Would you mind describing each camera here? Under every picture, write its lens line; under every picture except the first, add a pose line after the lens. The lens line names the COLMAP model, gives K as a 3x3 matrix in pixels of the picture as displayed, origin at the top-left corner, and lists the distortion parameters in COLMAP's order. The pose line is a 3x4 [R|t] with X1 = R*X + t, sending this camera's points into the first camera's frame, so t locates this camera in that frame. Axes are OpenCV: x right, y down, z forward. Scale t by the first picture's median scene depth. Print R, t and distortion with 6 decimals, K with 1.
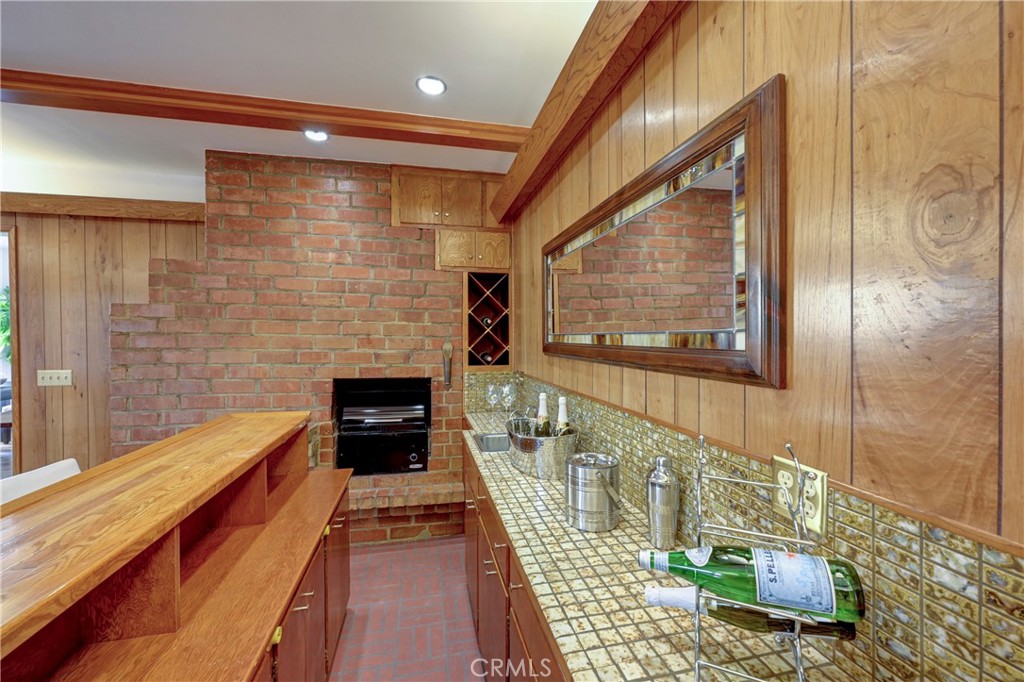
lens RADIAL K [[405.8, 0, 511.1], [0, 405.8, 339.5], [0, 0, 1]] dist [-0.001225, -0.000275]
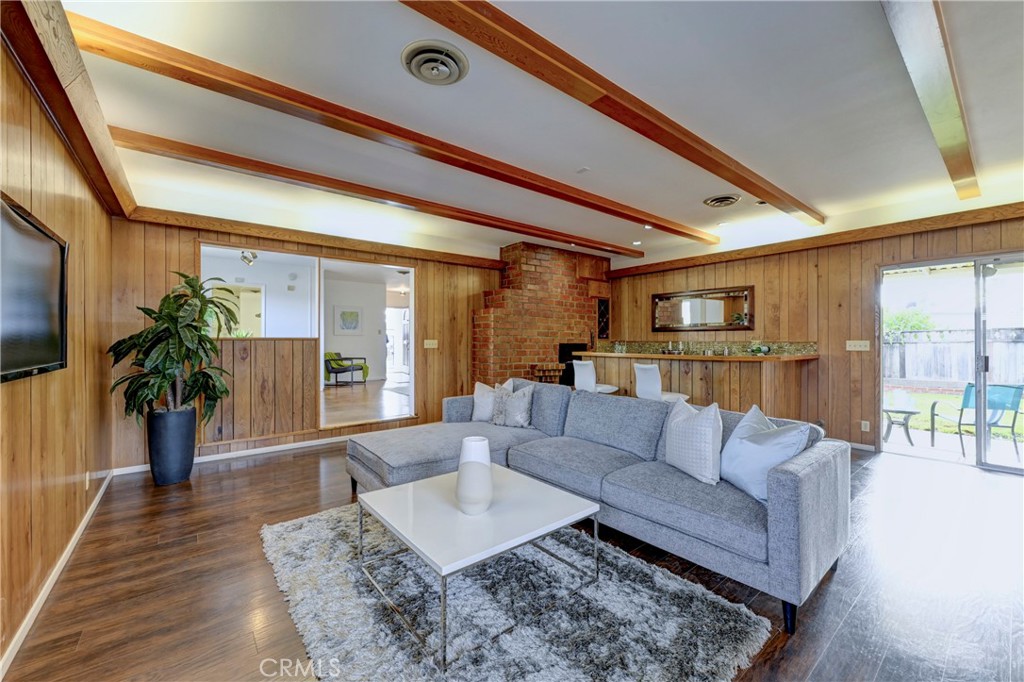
lens RADIAL K [[405.8, 0, 511.1], [0, 405.8, 339.5], [0, 0, 1]] dist [-0.001225, -0.000275]
pose [[0.898893, 0.000716, 0.438167, -1.662949], [0.001840, 0.999984, -0.005408, 0.084877], [-0.438164, 0.005668, 0.898877, -0.927242]]
